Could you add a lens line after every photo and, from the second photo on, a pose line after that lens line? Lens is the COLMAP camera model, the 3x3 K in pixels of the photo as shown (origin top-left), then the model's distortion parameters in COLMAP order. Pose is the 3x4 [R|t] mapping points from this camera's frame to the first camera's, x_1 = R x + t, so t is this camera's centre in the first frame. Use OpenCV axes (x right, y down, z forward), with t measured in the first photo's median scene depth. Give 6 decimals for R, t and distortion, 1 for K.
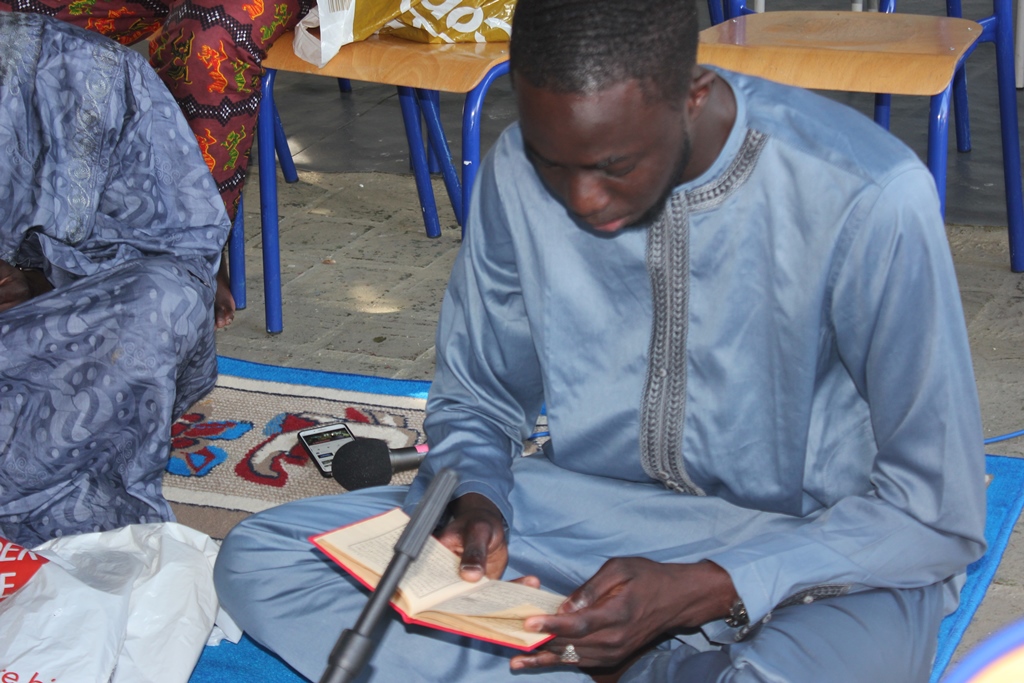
lens RADIAL K [[2160.1, 0, 511.9], [0, 2160.1, 336.6], [0, 0, 1]] dist [0.102014, 0.000000]
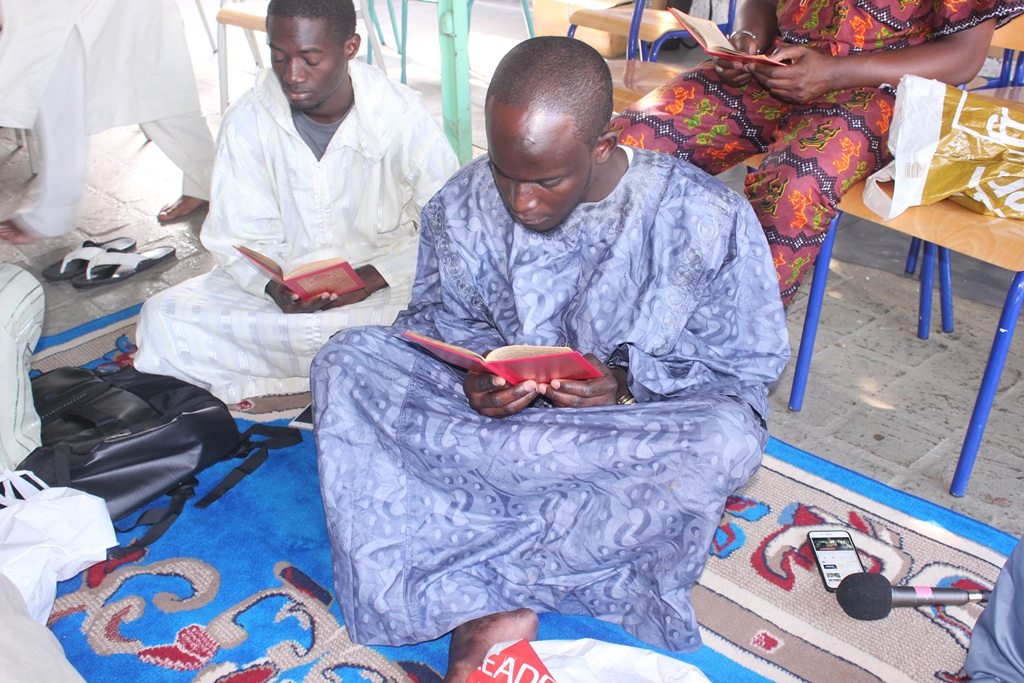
lens RADIAL K [[1051.2, 0, 511.0], [0, 1051.2, 341.2], [0, 0, 1]] dist [-0.064366, 0.000000]
pose [[0.931134, 0.206059, -0.300881, -0.100704], [-0.176563, 0.976643, 0.122446, -0.099686], [0.319085, -0.060889, 0.945768, 0.417044]]
